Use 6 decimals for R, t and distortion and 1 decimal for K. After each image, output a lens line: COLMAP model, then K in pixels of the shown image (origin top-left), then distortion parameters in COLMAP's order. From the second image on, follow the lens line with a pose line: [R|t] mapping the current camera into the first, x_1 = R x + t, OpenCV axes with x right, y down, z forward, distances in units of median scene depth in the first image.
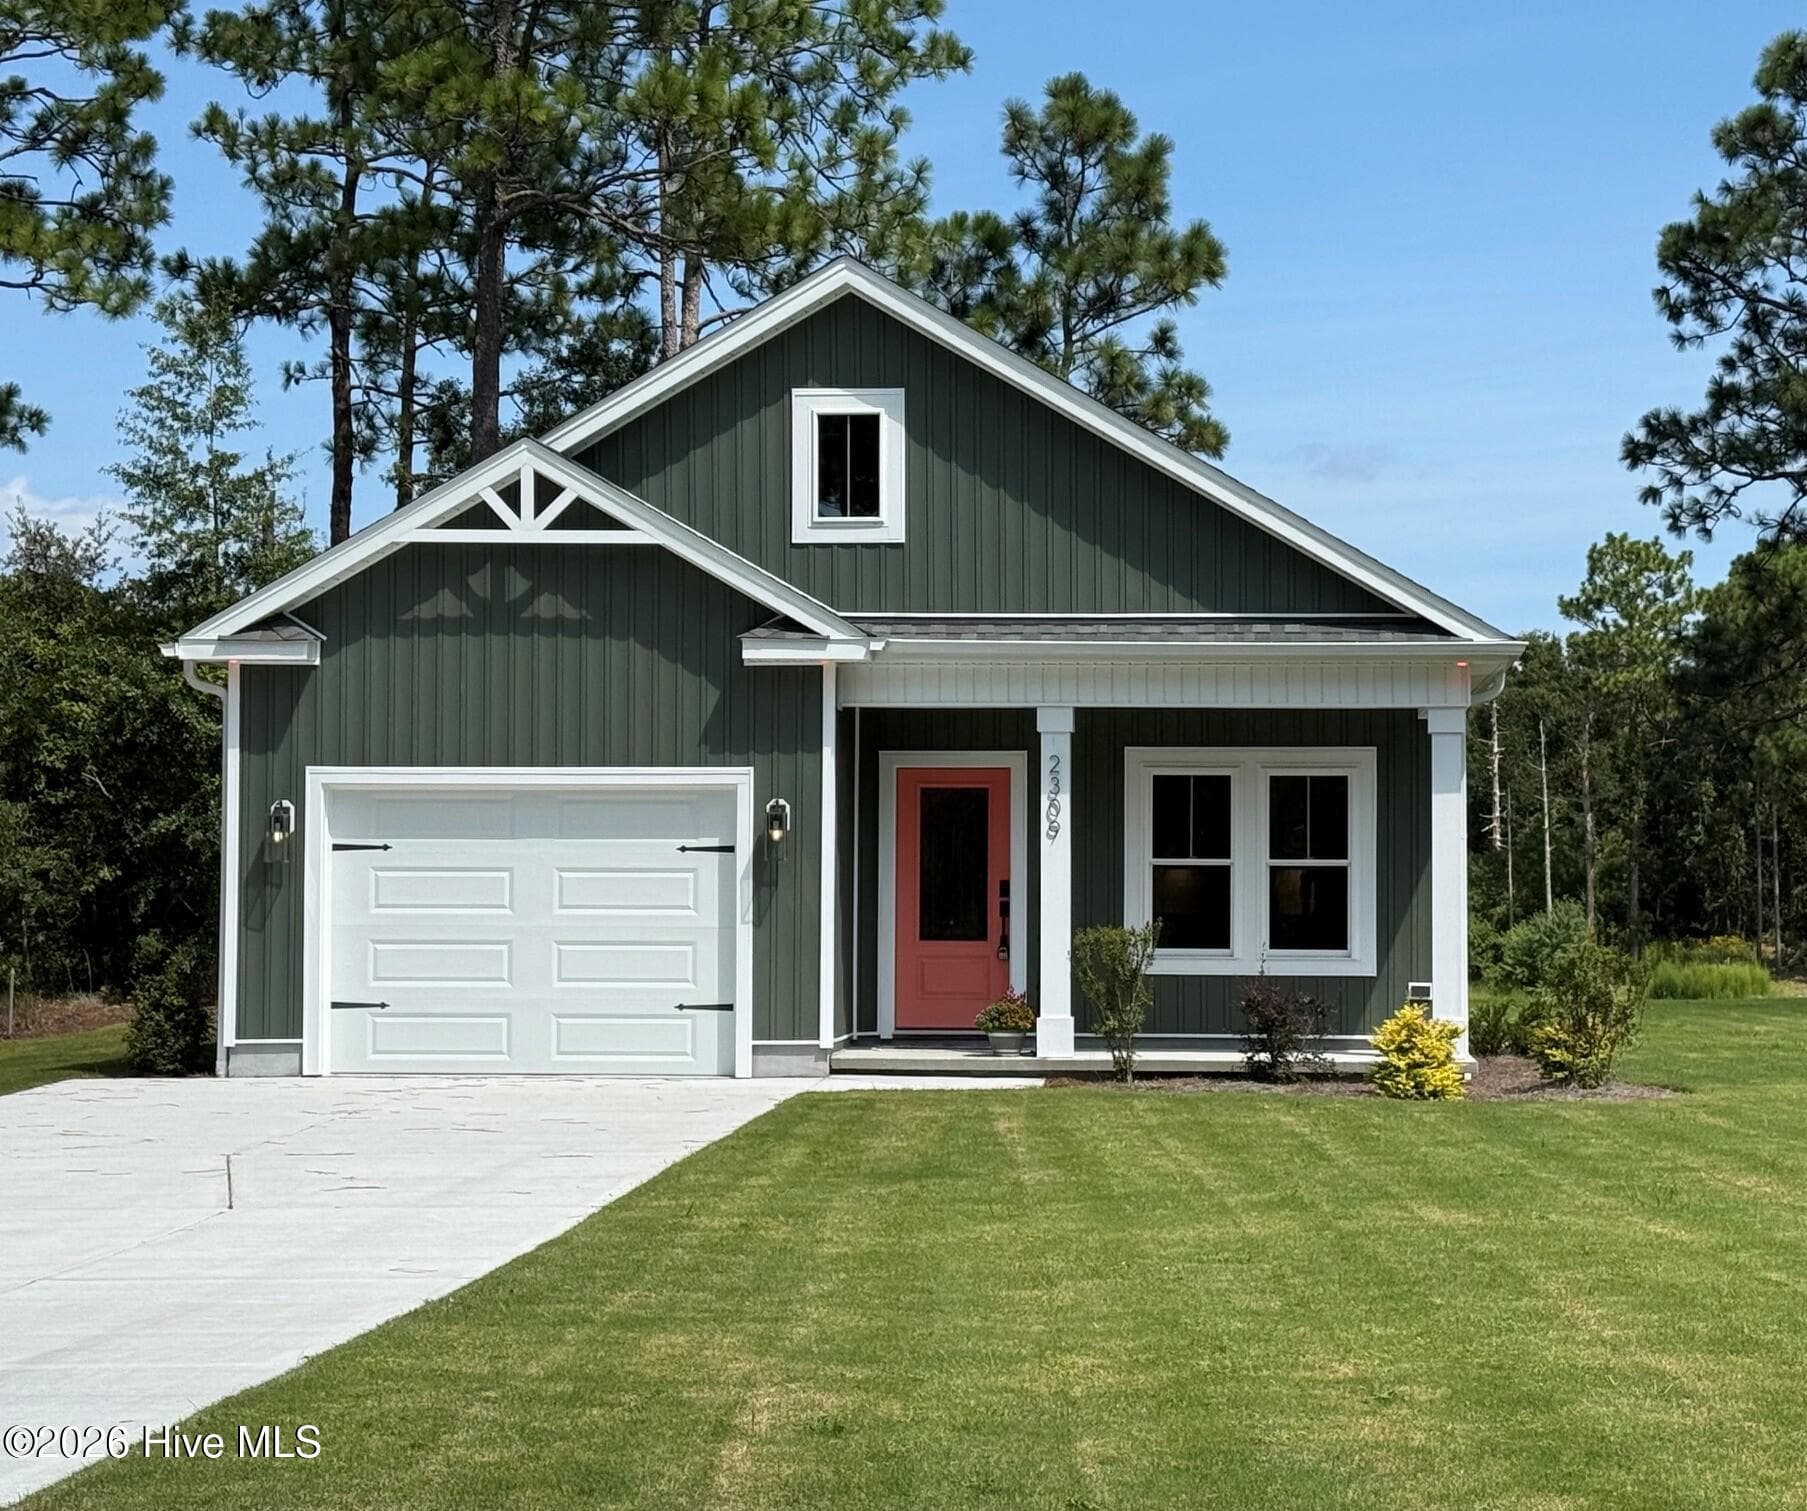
lens RADIAL K [[3782.0, 0, 982.6], [0, 3782.0, 759.3], [0, 0, 1]] dist [0.095344, 0.395545]
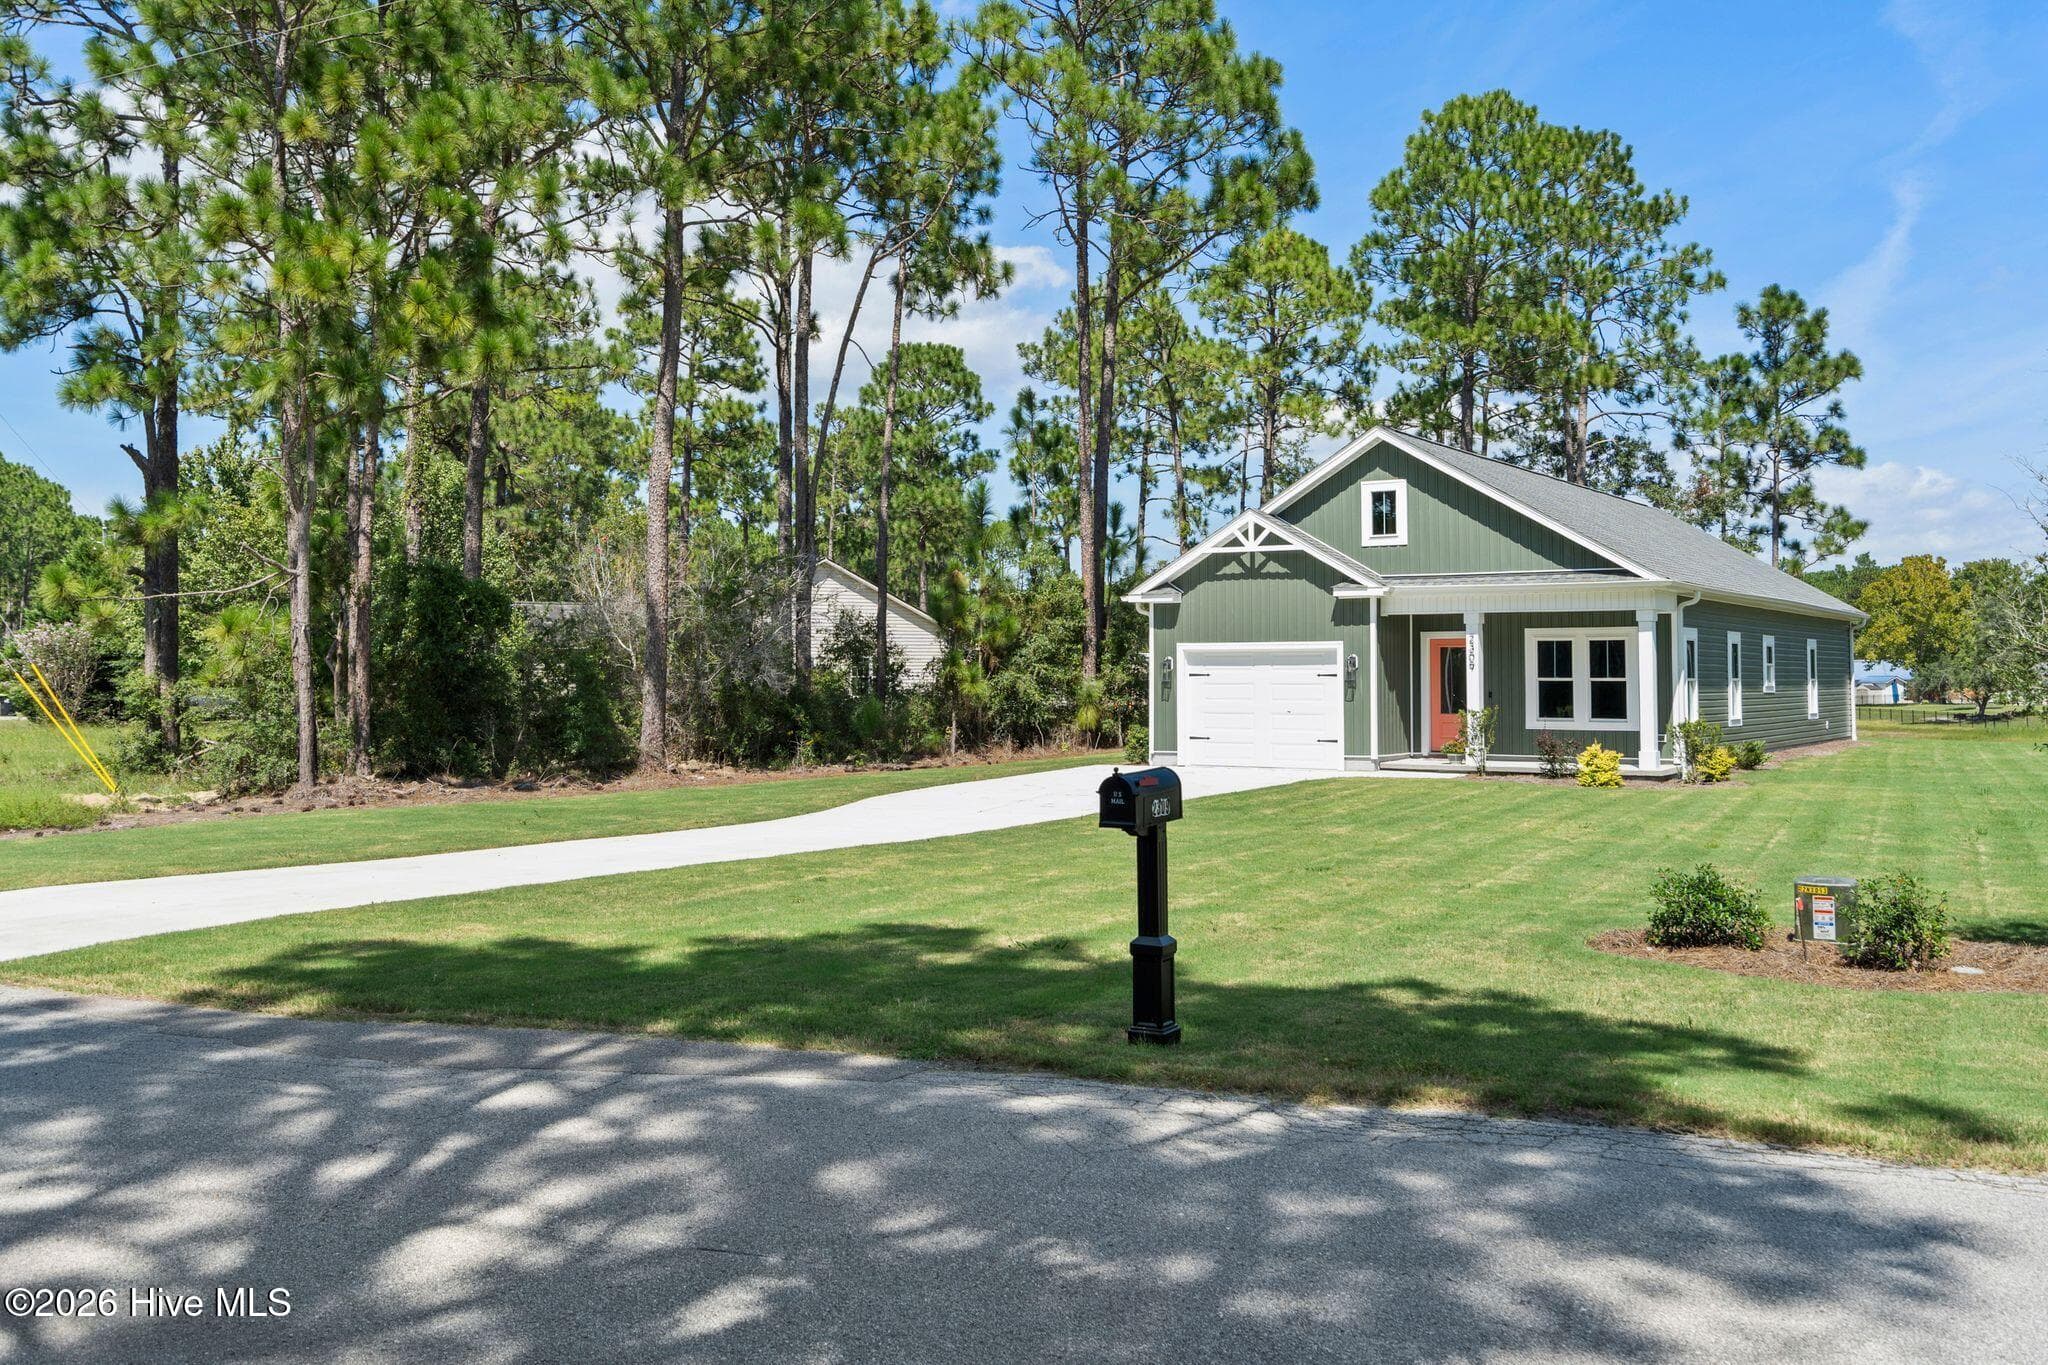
lens RADIAL K [[1785.5, 0, 1015.7], [0, 1785.5, 582.7], [0, 0, 1]] dist [0.006636, 0.005771]
pose [[0.864299, -0.030677, -0.502042, 0.323851], [0.021281, 0.999475, -0.024436, -0.011441], [0.502528, 0.010436, 0.864498, -0.080287]]
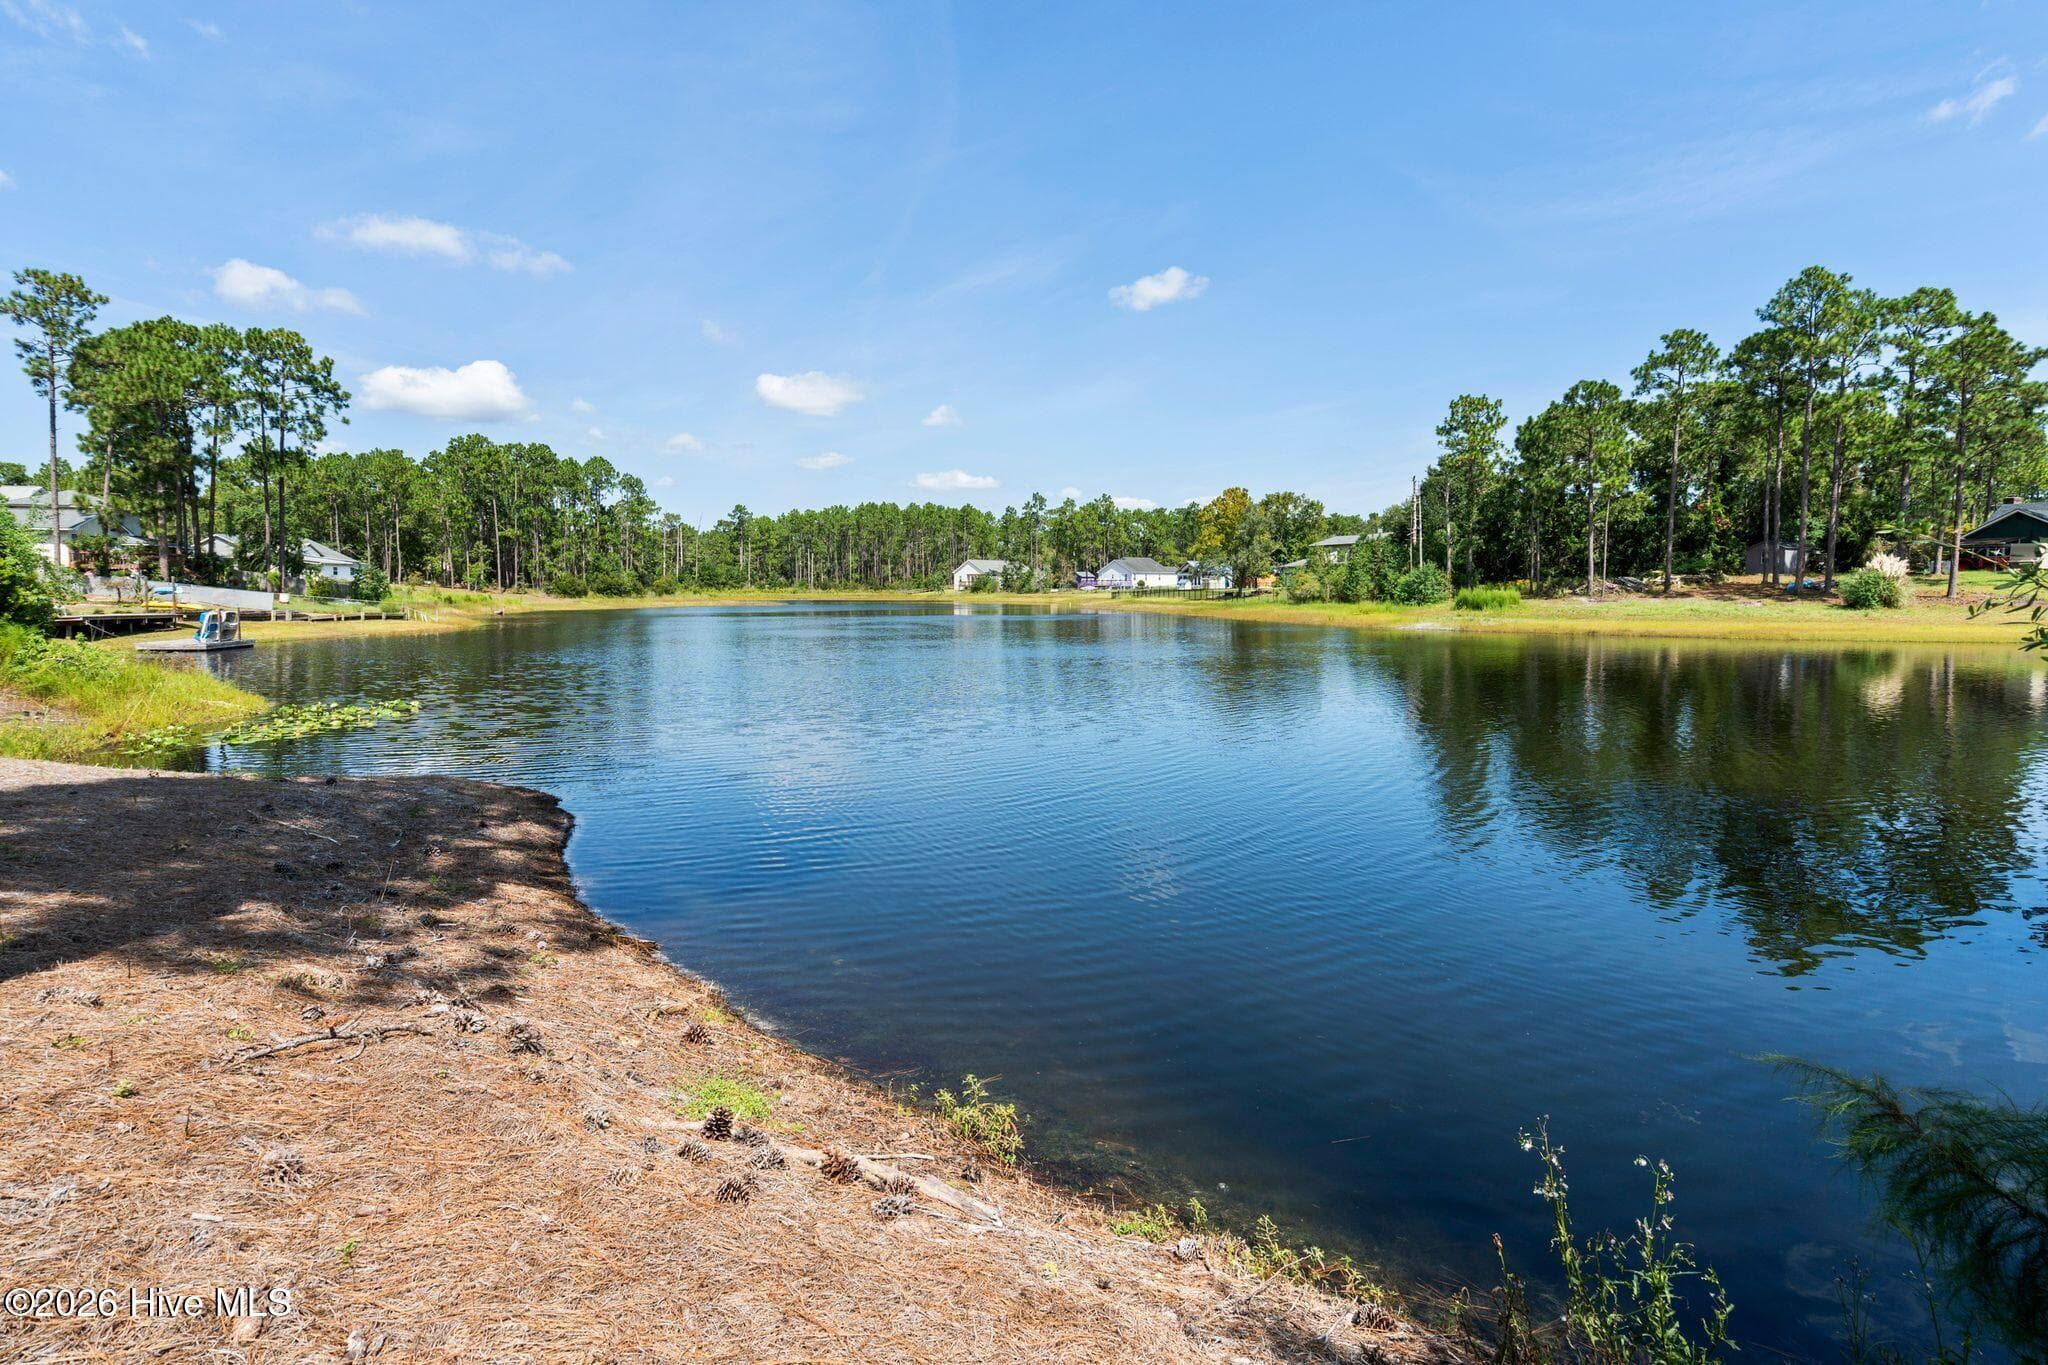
lens RADIAL K [[927.1, 0, 1023.1], [0, 927.1, 684.4], [0, 0, 1]] dist [-0.003658, 0.000096]
pose [[0.932228, 0.027392, -0.360834, 0.710471], [0.024580, 0.990035, 0.138659, 0.146262], [0.361037, -0.138131, 0.922265, 2.181562]]
